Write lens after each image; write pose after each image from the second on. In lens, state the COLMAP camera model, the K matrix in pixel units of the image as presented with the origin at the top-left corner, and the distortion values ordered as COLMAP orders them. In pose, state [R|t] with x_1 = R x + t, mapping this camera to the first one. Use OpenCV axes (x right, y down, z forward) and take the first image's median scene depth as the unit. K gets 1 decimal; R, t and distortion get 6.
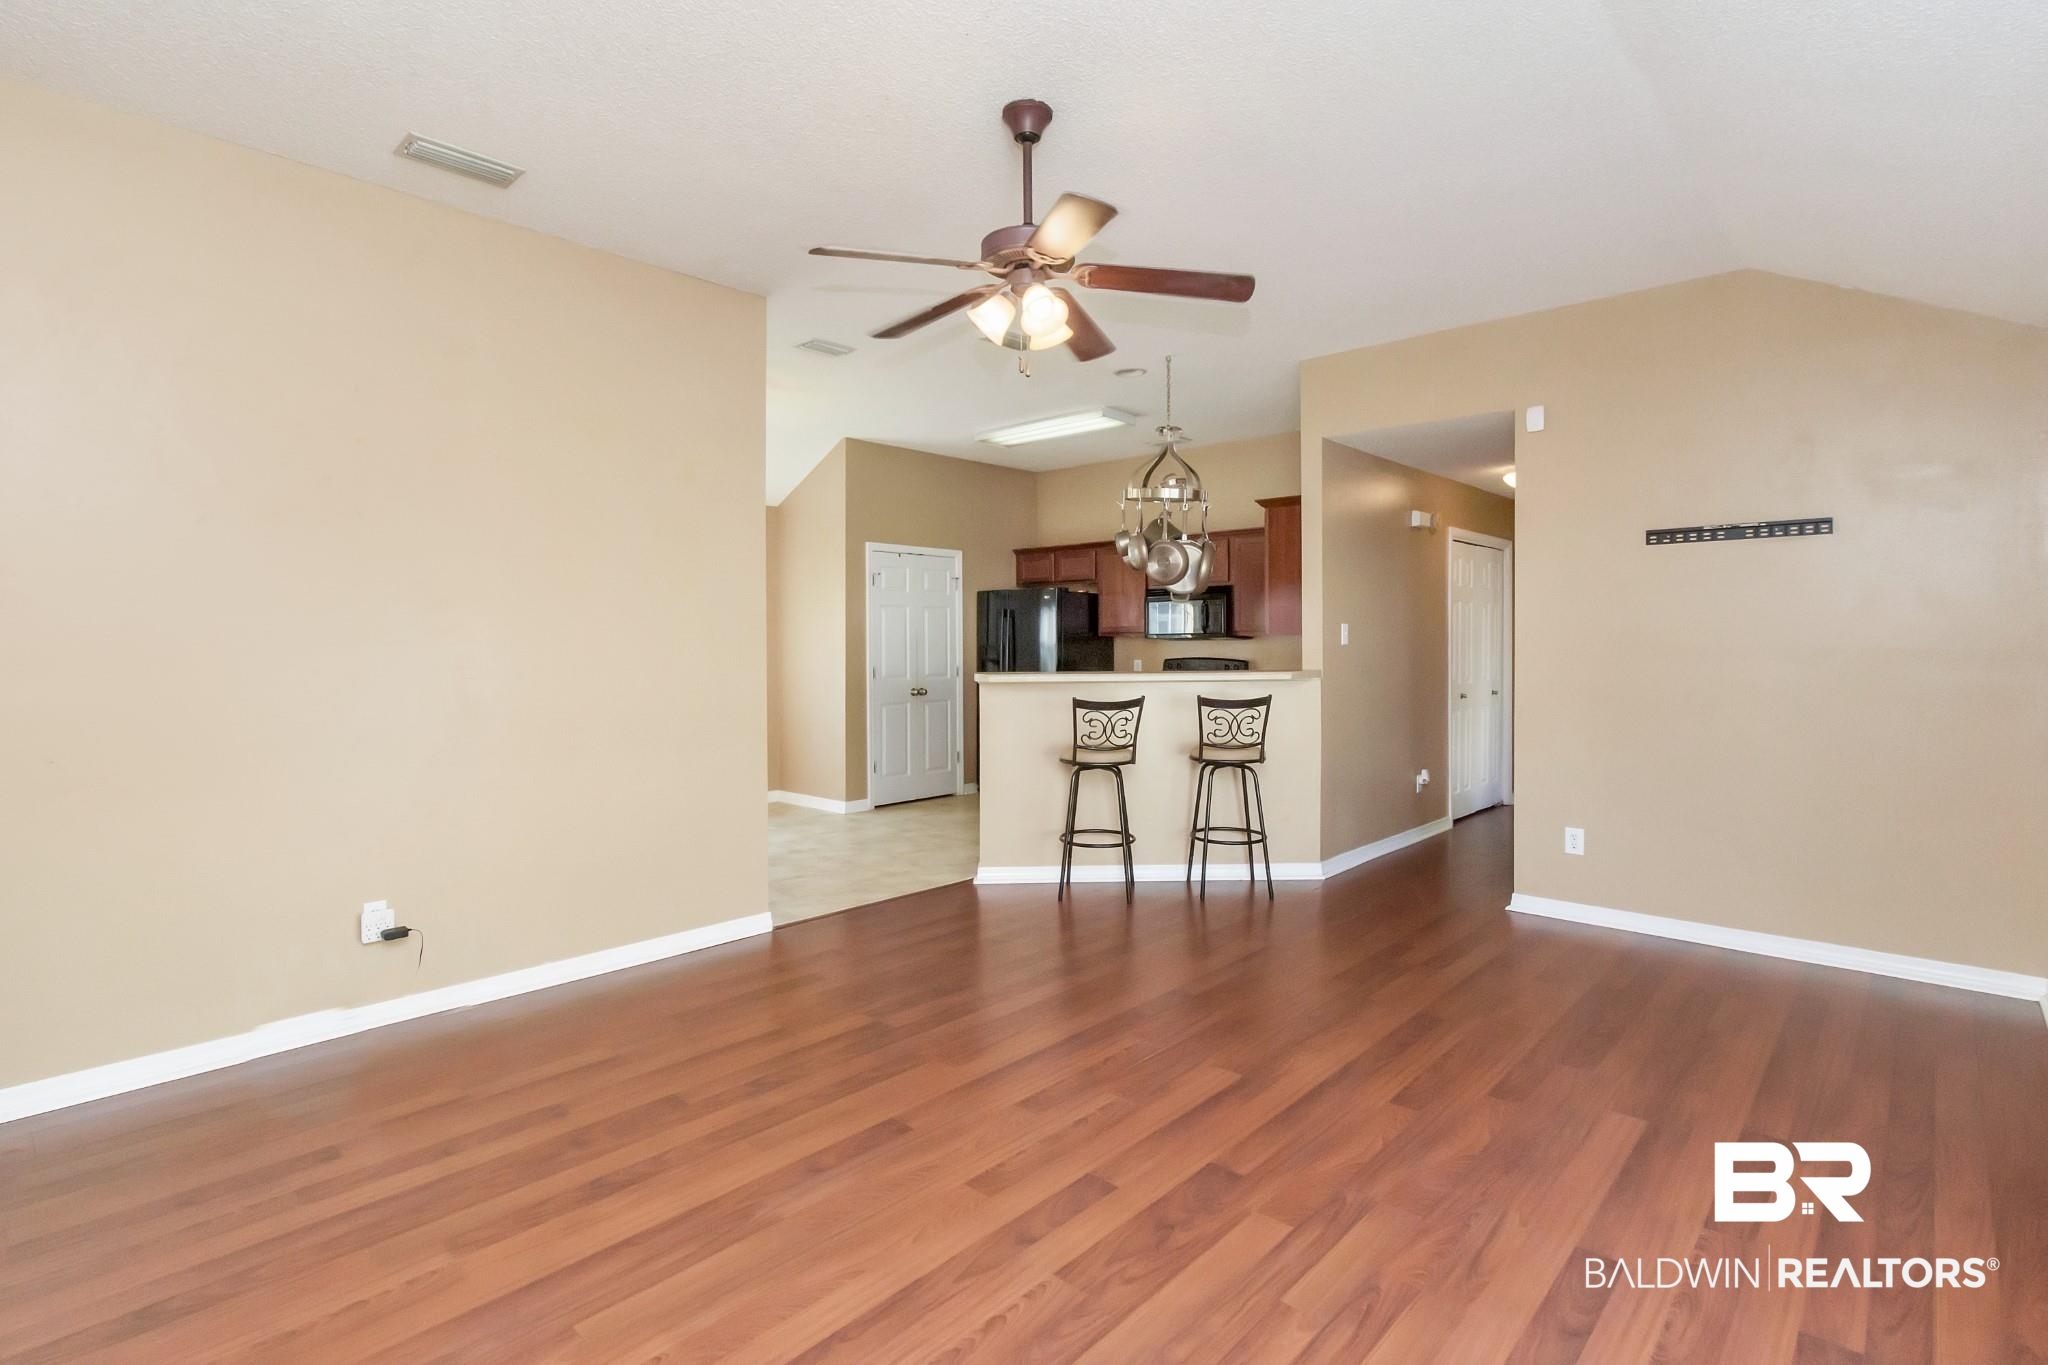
lens RADIAL K [[999.0, 0, 1012.5], [0, 999.0, 641.3], [0, 0, 1]] dist [-0.001119, -0.000108]
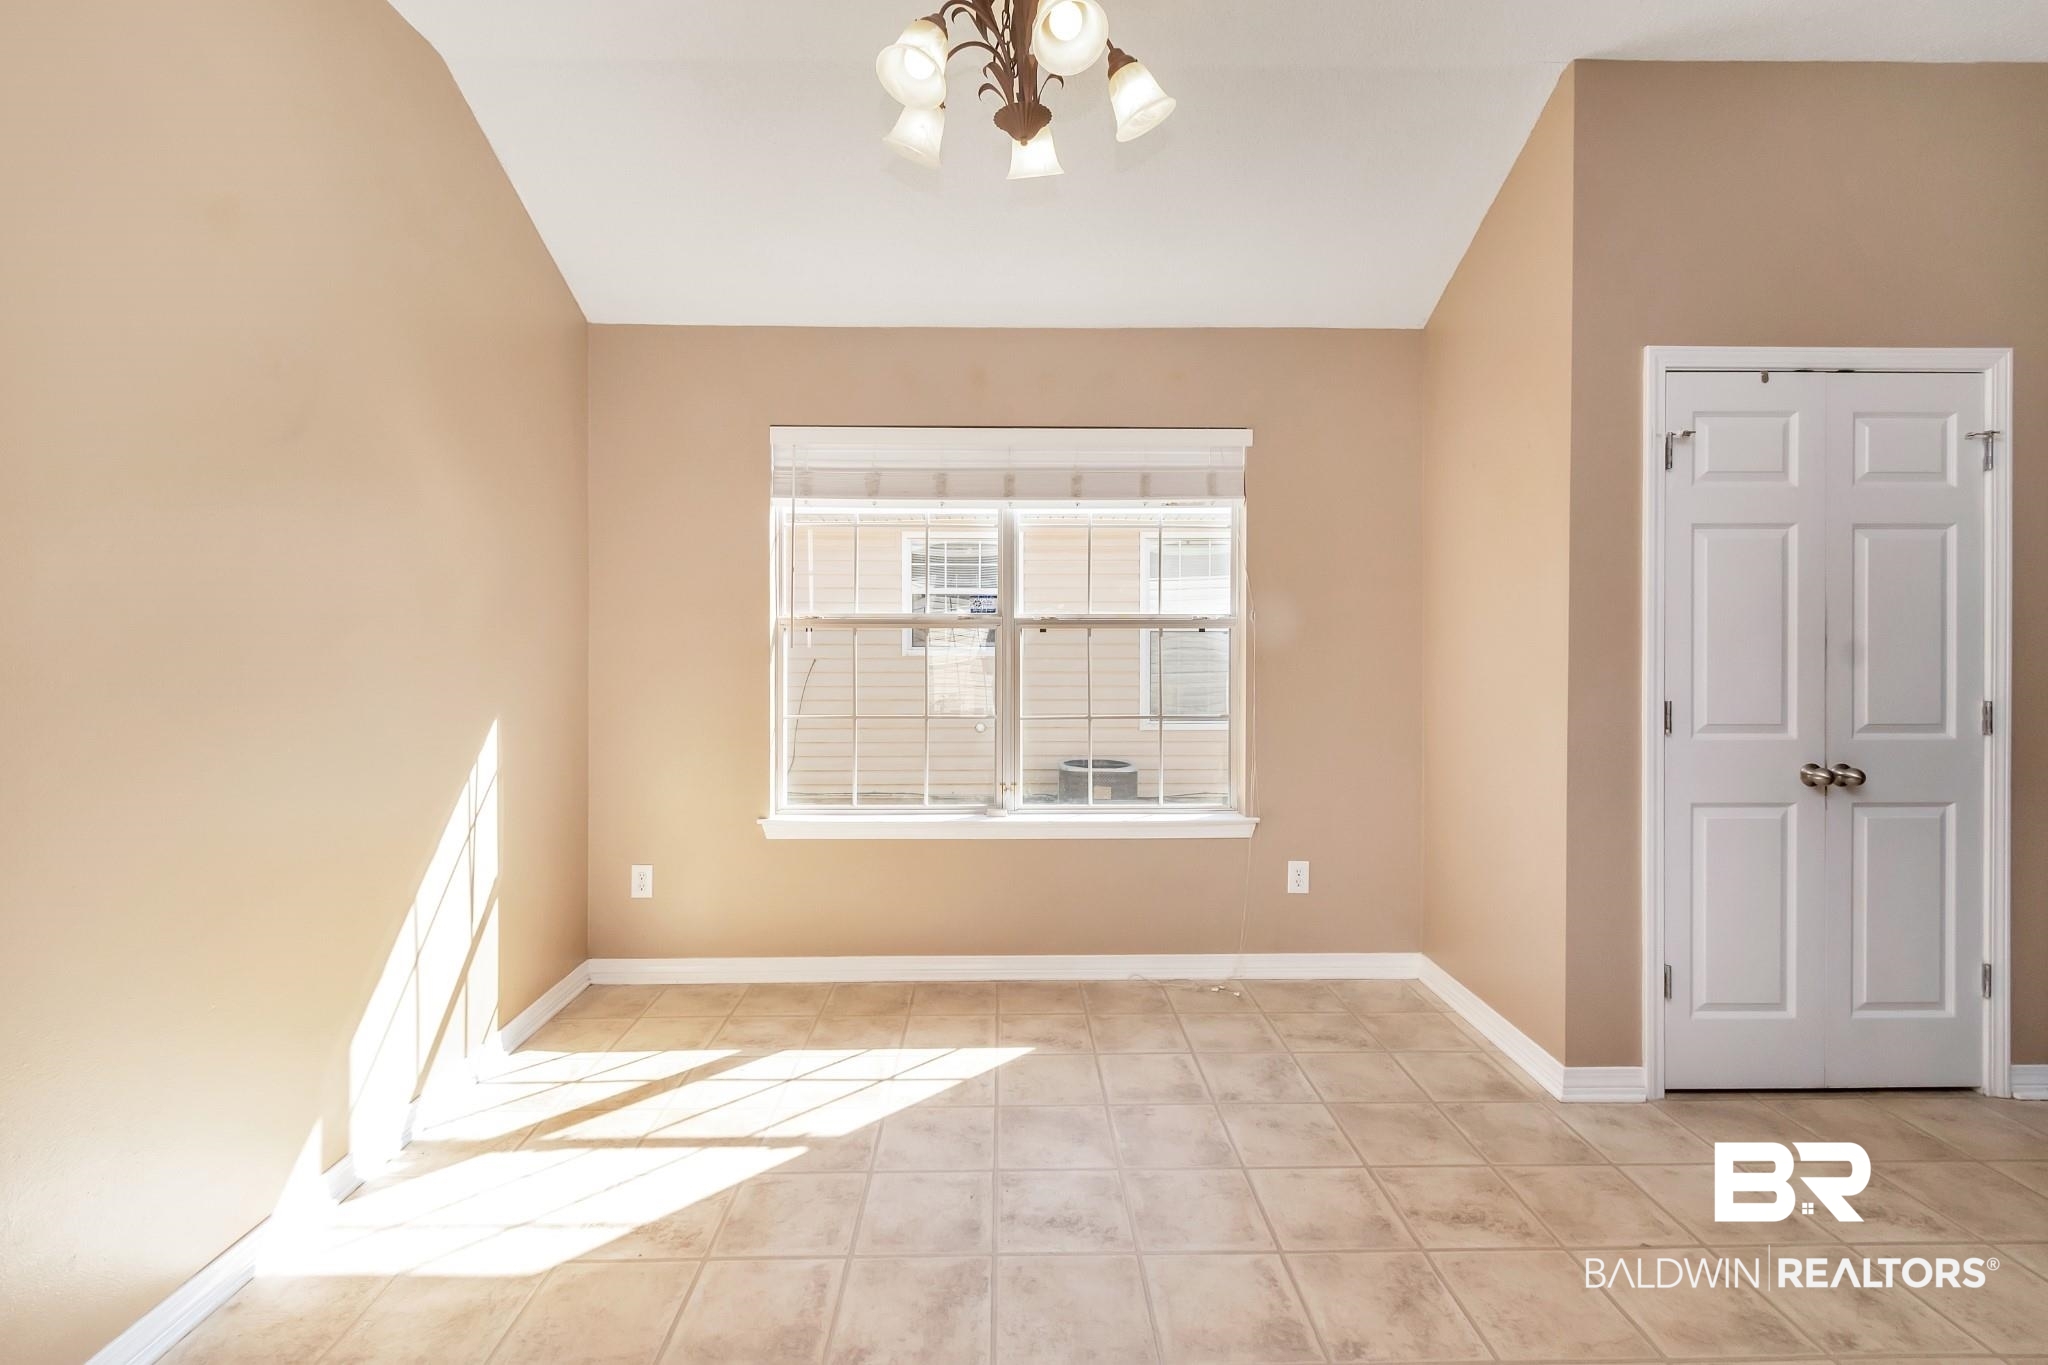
lens RADIAL K [[932.1, 0, 1019.2], [0, 932.1, 636.2], [0, 0, 1]] dist [0.001676, 0.000035]
pose [[0.696574, 0.008933, -0.717430, -0.085525], [-0.003241, 0.999951, 0.009305, 0.001397], [0.717478, -0.004156, 0.696569, 0.837662]]
